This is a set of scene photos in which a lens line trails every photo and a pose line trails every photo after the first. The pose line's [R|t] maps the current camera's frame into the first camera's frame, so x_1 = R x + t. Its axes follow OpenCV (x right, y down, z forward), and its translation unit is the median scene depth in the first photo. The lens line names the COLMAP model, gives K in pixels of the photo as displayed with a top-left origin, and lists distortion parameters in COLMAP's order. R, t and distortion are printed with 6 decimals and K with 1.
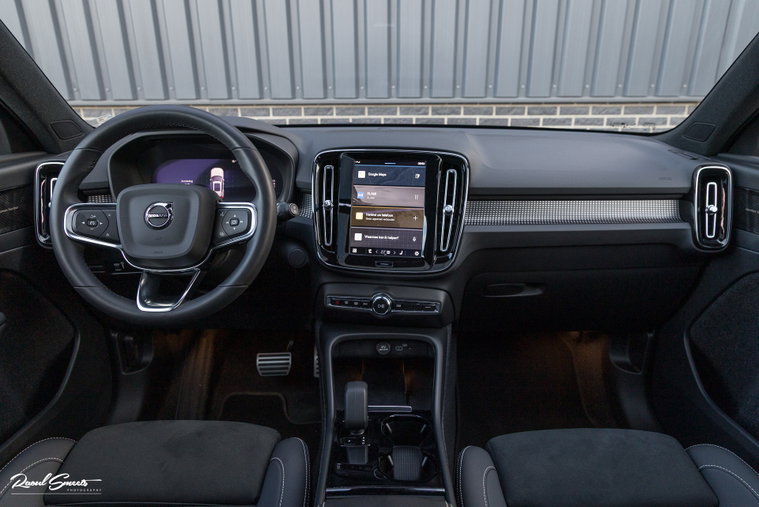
lens RADIAL K [[520.4, 0, 374.6], [0, 520.4, 238.6], [0, 0, 1]] dist [-0.004467, 0.003933]
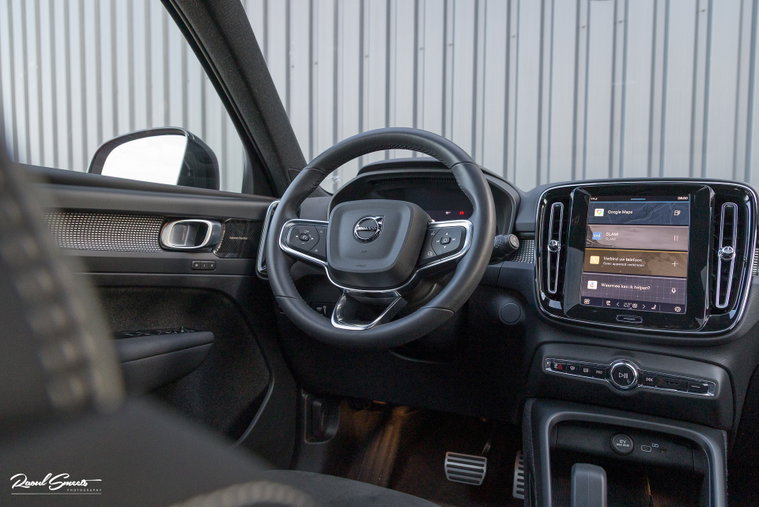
lens RADIAL K [[520.4, 0, 378.6], [0, 520.4, 210.7], [0, 0, 1]] dist [-0.004467, 0.003933]
pose [[0.925925, 0.037485, -0.375842, -0.039253], [-0.145202, 0.953923, -0.262579, 0.144340], [0.348682, 0.297702, 0.888704, 0.140887]]
